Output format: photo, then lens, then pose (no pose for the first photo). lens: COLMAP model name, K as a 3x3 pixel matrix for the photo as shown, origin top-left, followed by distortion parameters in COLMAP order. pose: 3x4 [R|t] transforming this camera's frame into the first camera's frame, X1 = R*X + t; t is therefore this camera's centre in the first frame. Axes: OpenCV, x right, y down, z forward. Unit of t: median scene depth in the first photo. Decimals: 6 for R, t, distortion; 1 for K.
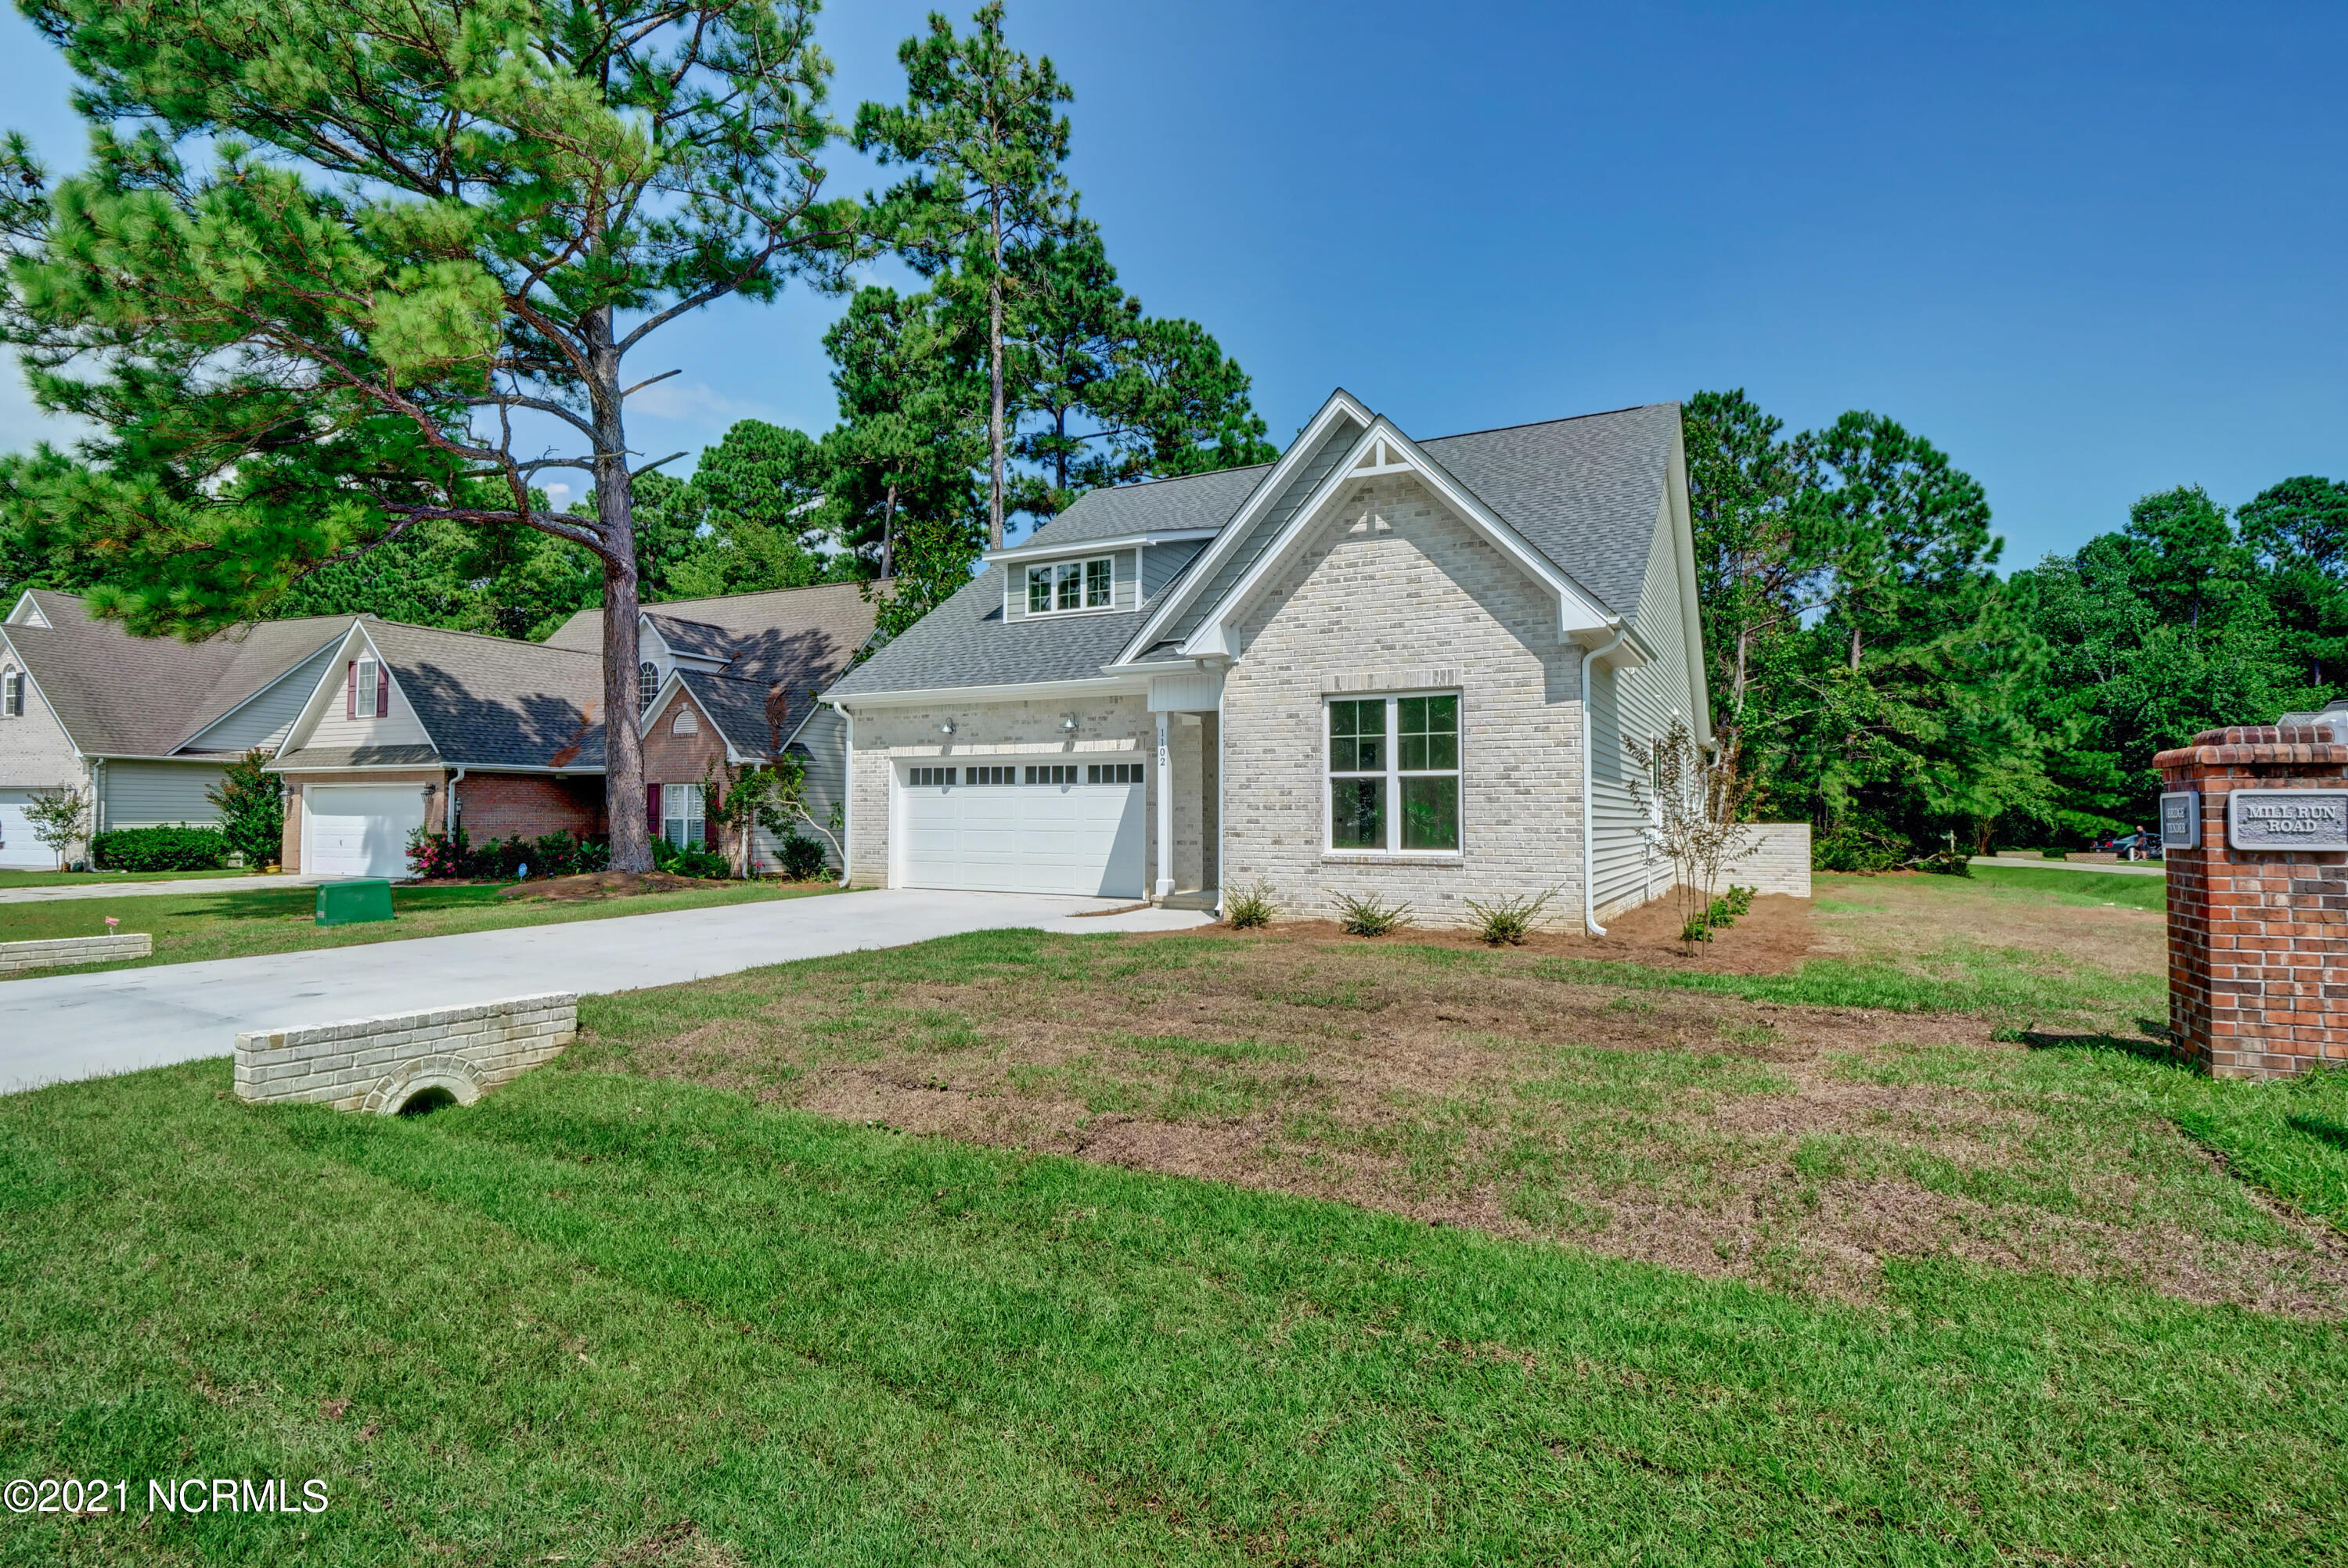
lens RADIAL K [[1142.6, 0, 1203.7], [0, 1142.6, 807.6], [0, 0, 1]] dist [-0.026624, -0.000140]
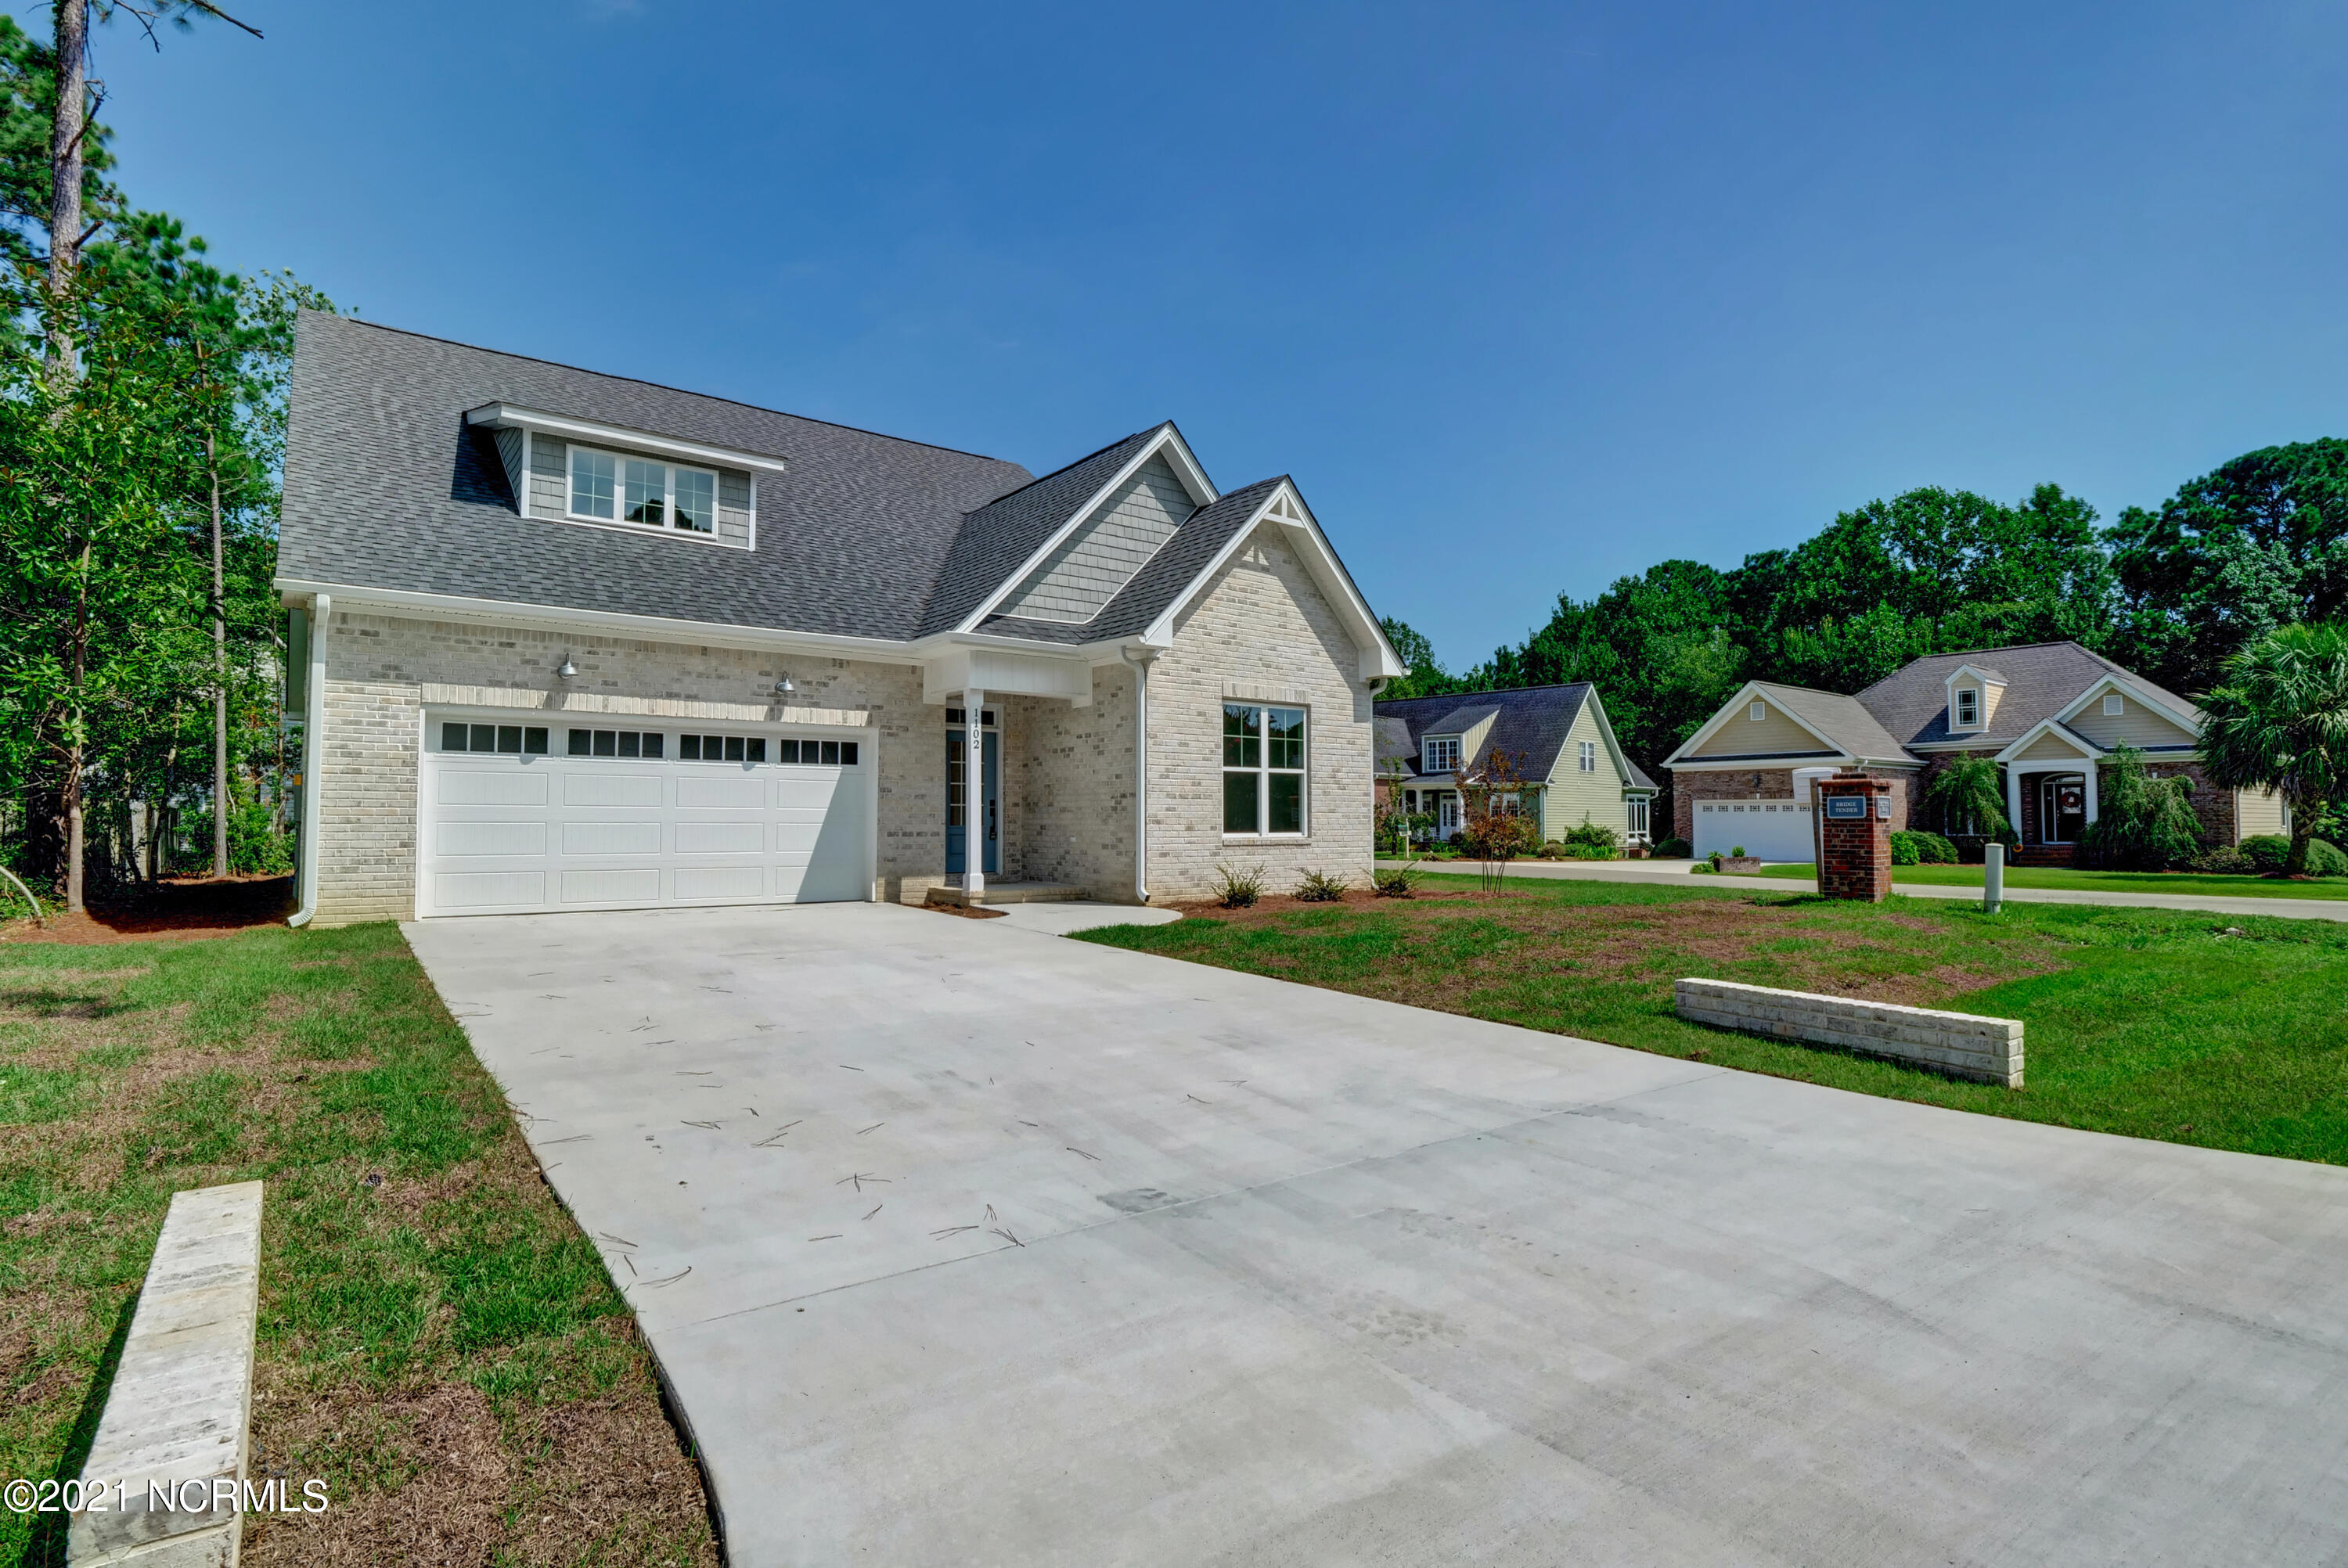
lens RADIAL K [[1142.6, 0, 1203.7], [0, 1142.6, 807.6], [0, 0, 1]] dist [-0.026624, -0.000140]
pose [[0.420097, 0.009438, 0.907430, -0.931779], [-0.008574, 0.999943, -0.006431, 0.017523], [-0.907439, -0.005079, 0.420154, 0.537503]]
